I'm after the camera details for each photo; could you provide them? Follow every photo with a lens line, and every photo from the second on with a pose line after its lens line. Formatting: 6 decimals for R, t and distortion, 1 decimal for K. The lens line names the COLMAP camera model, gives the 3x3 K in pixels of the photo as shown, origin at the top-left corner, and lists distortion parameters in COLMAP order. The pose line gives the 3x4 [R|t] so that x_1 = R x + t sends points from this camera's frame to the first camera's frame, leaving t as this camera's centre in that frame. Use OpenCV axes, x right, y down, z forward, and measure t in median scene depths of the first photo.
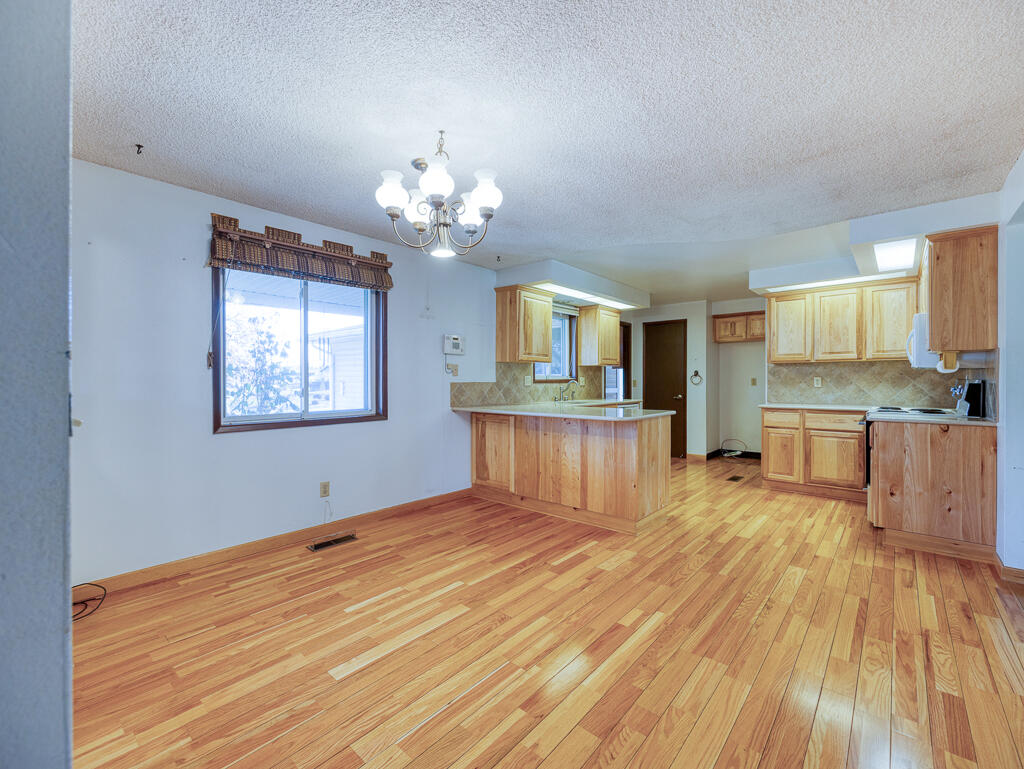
lens RADIAL K [[447.6, 0, 512.0], [0, 447.6, 382.4], [0, 0, 1]] dist [-0.003743, -0.000660]
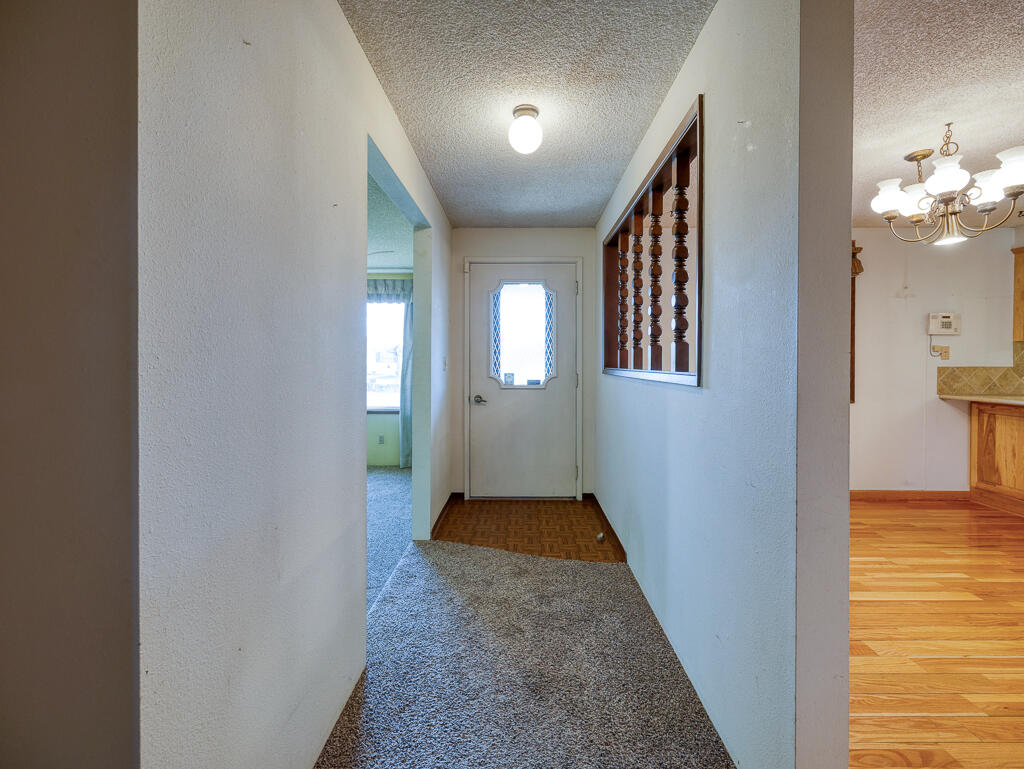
lens RADIAL K [[447.6, 0, 499.0], [0, 447.6, 366.7], [0, 0, 1]] dist [-0.003743, -0.000660]
pose [[0.639856, 0.006473, -0.768468, -0.014495], [-0.005083, 0.999978, 0.004190, 0.000944], [0.768478, 0.001225, 0.639875, -0.229771]]
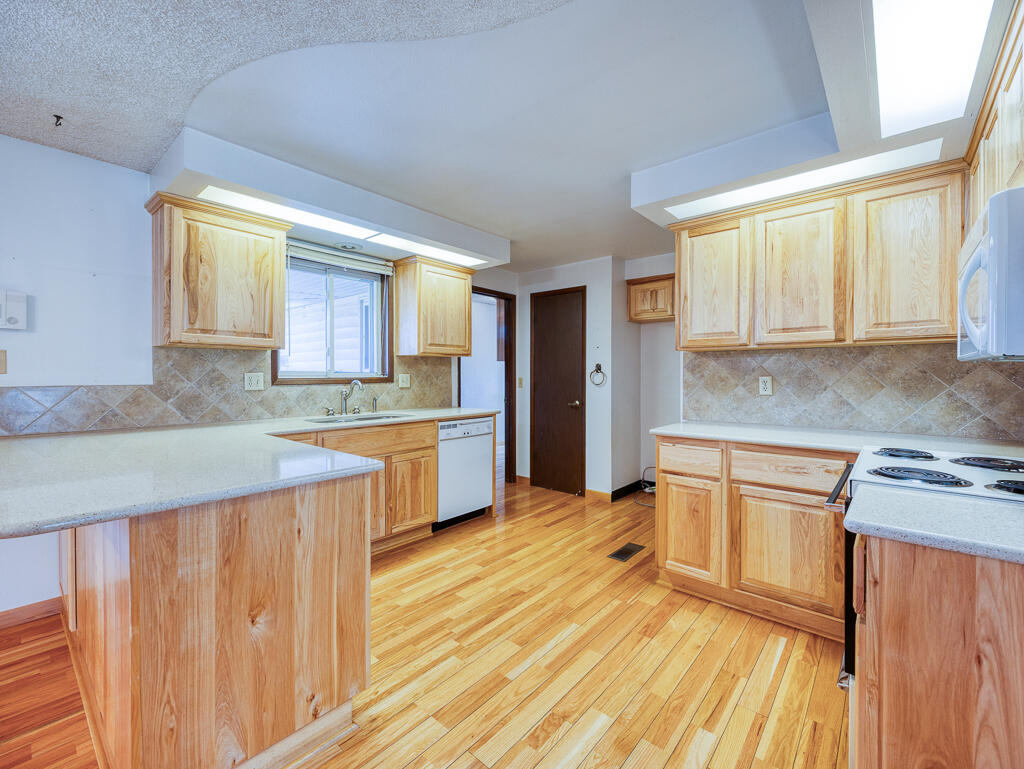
lens RADIAL K [[447.6, 0, 508.4], [0, 447.6, 377.0], [0, 0, 1]] dist [-0.003743, -0.000660]
pose [[0.999996, 0.002139, 0.001844, 0.413353], [-0.002145, 0.999992, 0.003238, -0.013446], [-0.001837, -0.003242, 0.999993, 0.509612]]
